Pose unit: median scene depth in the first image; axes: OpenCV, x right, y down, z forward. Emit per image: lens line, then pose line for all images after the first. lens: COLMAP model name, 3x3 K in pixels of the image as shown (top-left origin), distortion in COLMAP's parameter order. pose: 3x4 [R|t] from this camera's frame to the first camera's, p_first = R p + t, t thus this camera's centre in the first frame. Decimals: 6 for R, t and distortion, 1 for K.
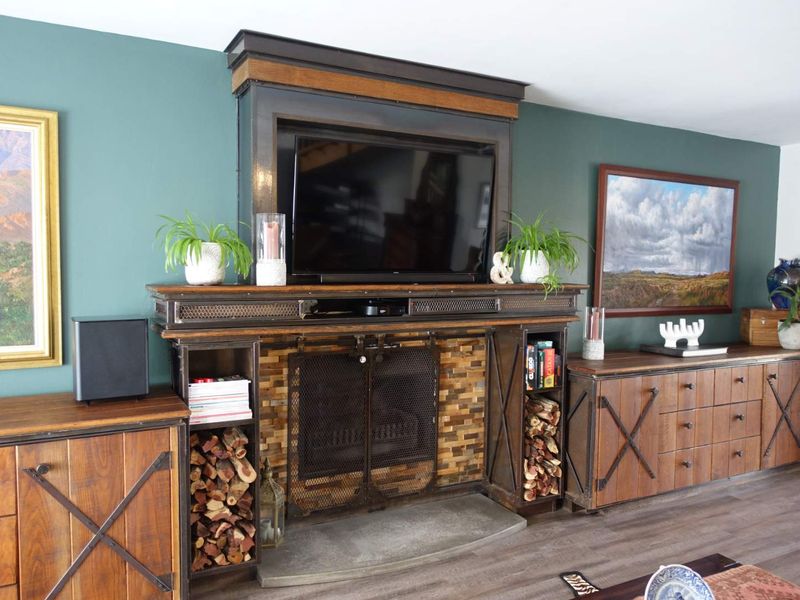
lens RADIAL K [[622.6, 0, 402.4], [0, 622.6, 297.1], [0, 0, 1]] dist [0.000234, -0.000389]
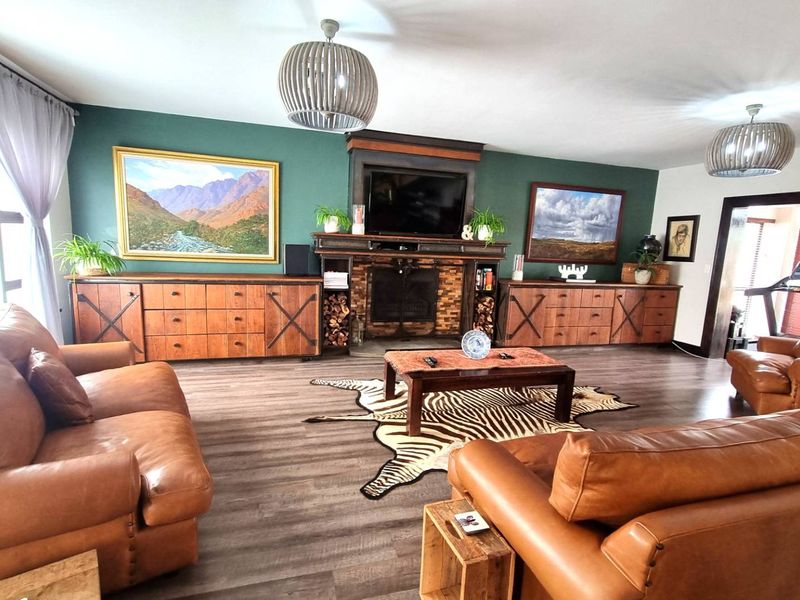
lens RADIAL K [[422.4, 0, 395.3], [0, 422.4, 301.1], [0, 0, 1]] dist [0.001050, -0.000087]
pose [[0.977217, 0.060167, -0.203538, 0.228436], [-0.043117, 0.995258, 0.087196, 0.072503], [0.207819, -0.076434, 0.975176, -0.484694]]
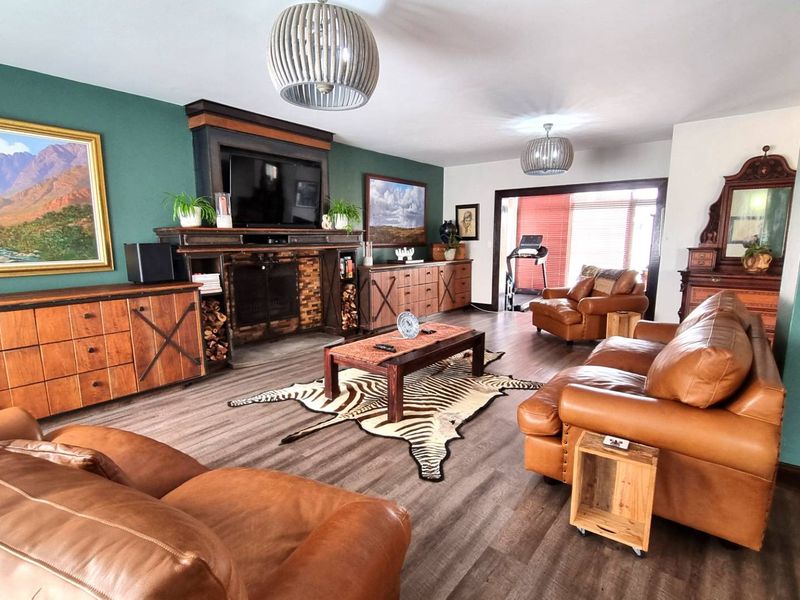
lens RADIAL K [[422.4, 0, 395.3], [0, 422.4, 304.0], [0, 0, 1]] dist [0.001050, -0.000087]
pose [[0.918569, -0.079210, 0.387243, -0.208799], [0.038393, 0.992962, 0.112039, 0.079268], [-0.393392, -0.088048, 0.915145, -0.439719]]
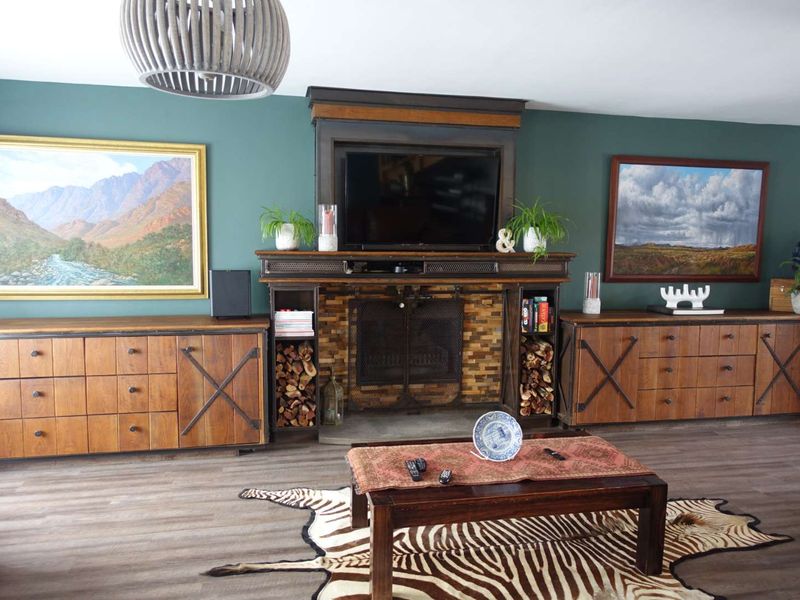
lens RADIAL K [[622.6, 0, 399.3], [0, 622.6, 297.4], [0, 0, 1]] dist [0.000234, -0.000389]
pose [[0.959015, 0.025018, -0.282250, 0.324795], [-0.015091, 0.999191, 0.037291, 0.029420], [0.282955, -0.031503, 0.958616, -0.353371]]
